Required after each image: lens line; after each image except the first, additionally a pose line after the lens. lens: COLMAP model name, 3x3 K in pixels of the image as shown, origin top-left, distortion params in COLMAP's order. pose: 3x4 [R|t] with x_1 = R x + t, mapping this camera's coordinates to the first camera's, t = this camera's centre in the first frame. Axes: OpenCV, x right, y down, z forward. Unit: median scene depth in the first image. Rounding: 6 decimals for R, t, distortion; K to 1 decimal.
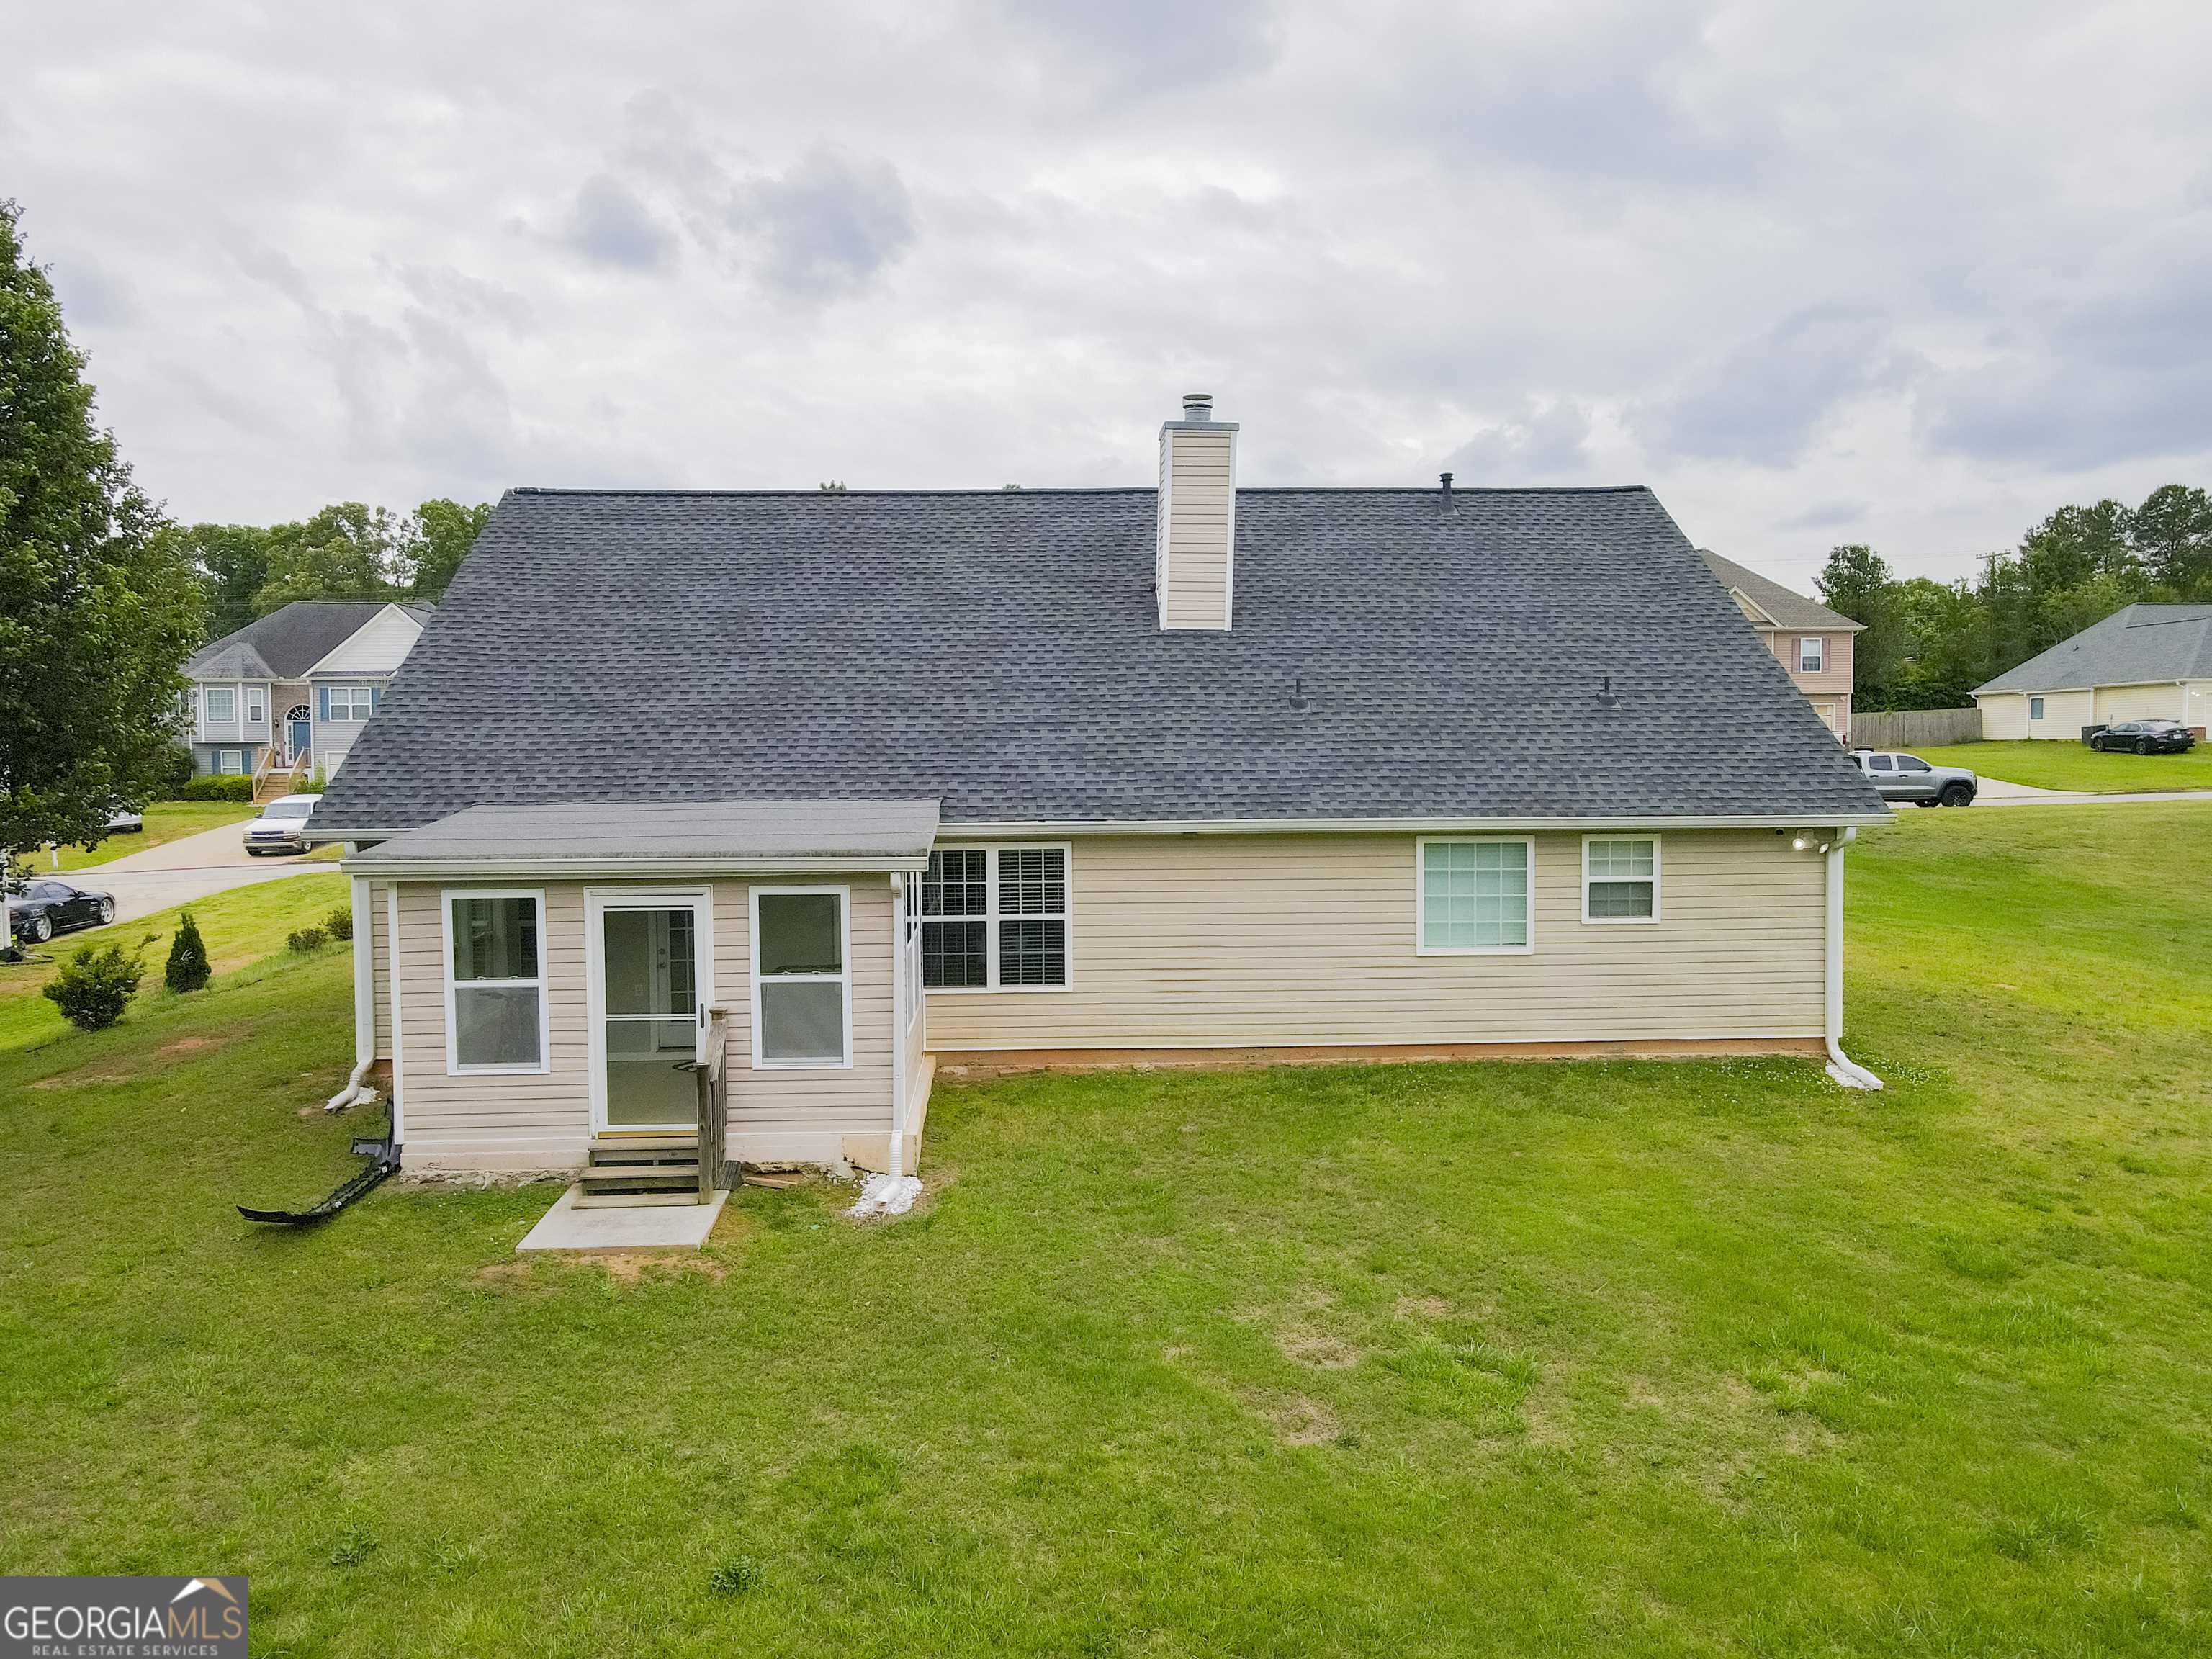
lens RADIAL K [[1630.3, 0, 1097.8], [0, 1630.3, 821.6], [0, 0, 1]] dist [0.008236, 0.008379]
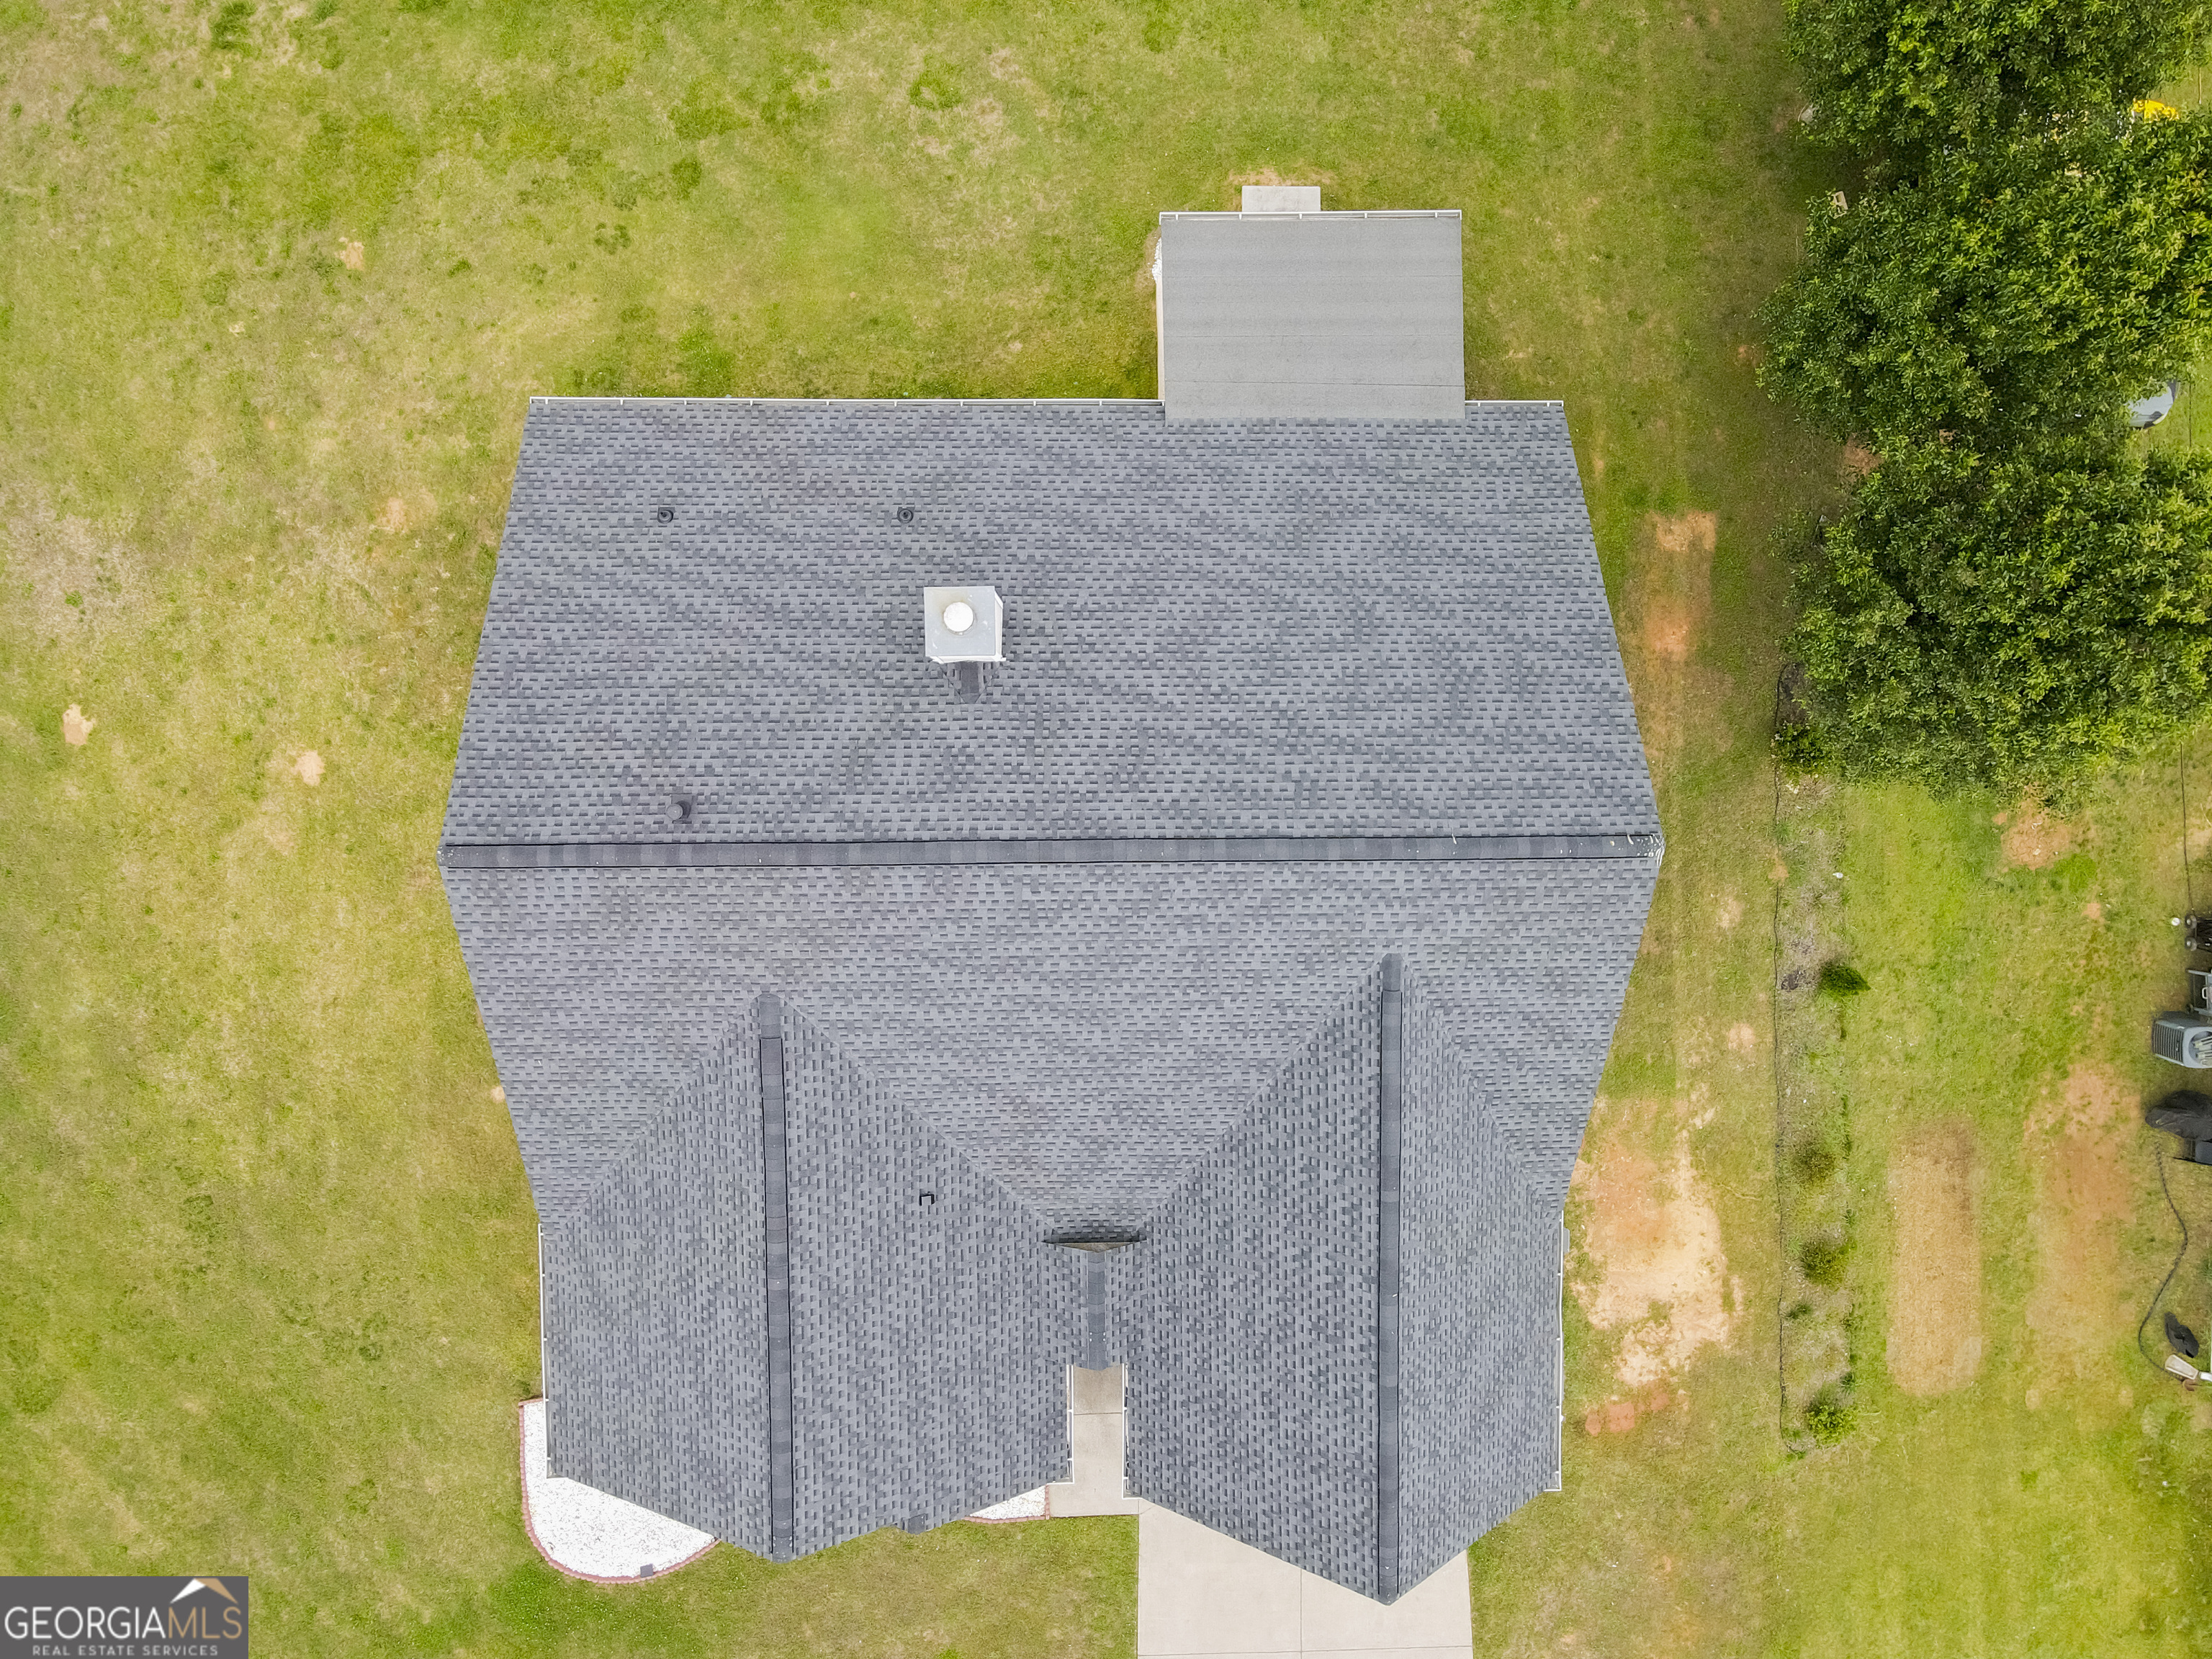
lens RADIAL K [[1630.3, 0, 1097.8], [0, 1630.3, 821.6], [0, 0, 1]] dist [0.008236, 0.008379]
pose [[-0.998534, -0.037964, -0.038576, 0.019760], [-0.034560, -0.101285, 0.994257, -2.509089], [-0.041653, 0.994133, 0.099825, 1.967638]]
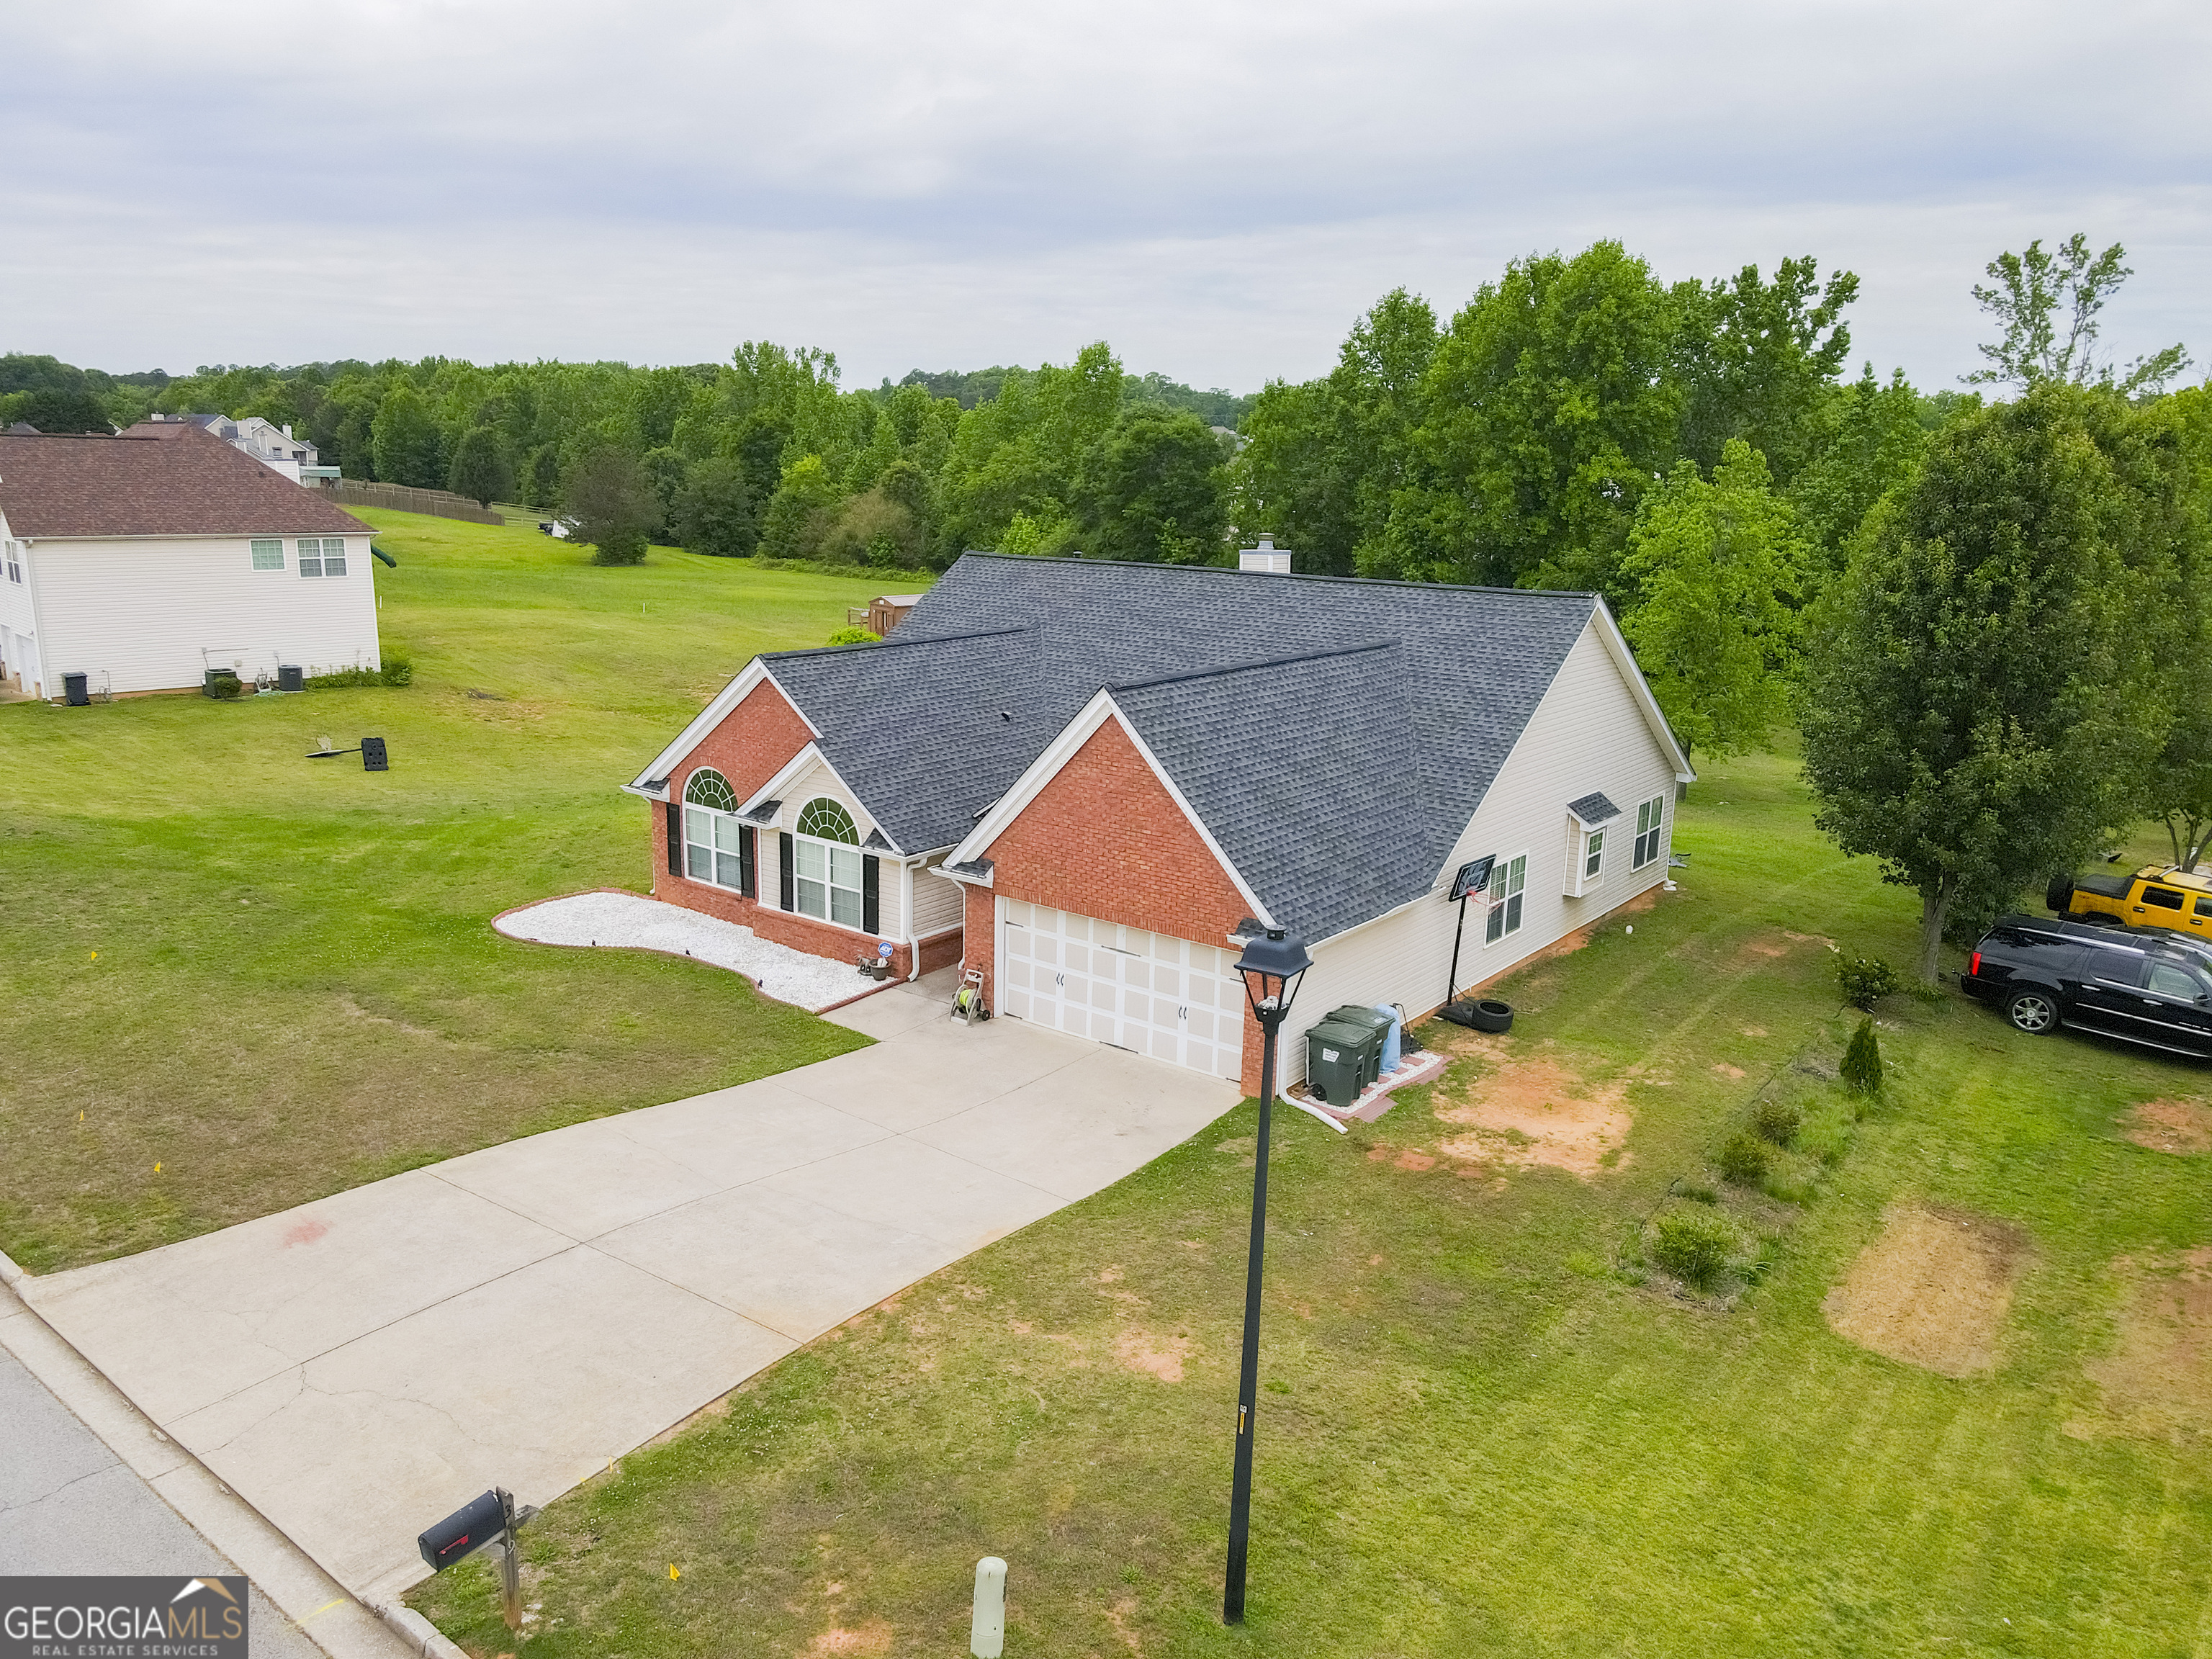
lens RADIAL K [[1630.3, 0, 1097.8], [0, 1630.3, 821.6], [0, 0, 1]] dist [0.008236, 0.008379]
pose [[-0.759684, -0.151970, 0.632286, -1.780955], [0.012108, 0.968836, 0.247407, -0.997944], [-0.650180, 0.195607, -0.734169, 4.660342]]
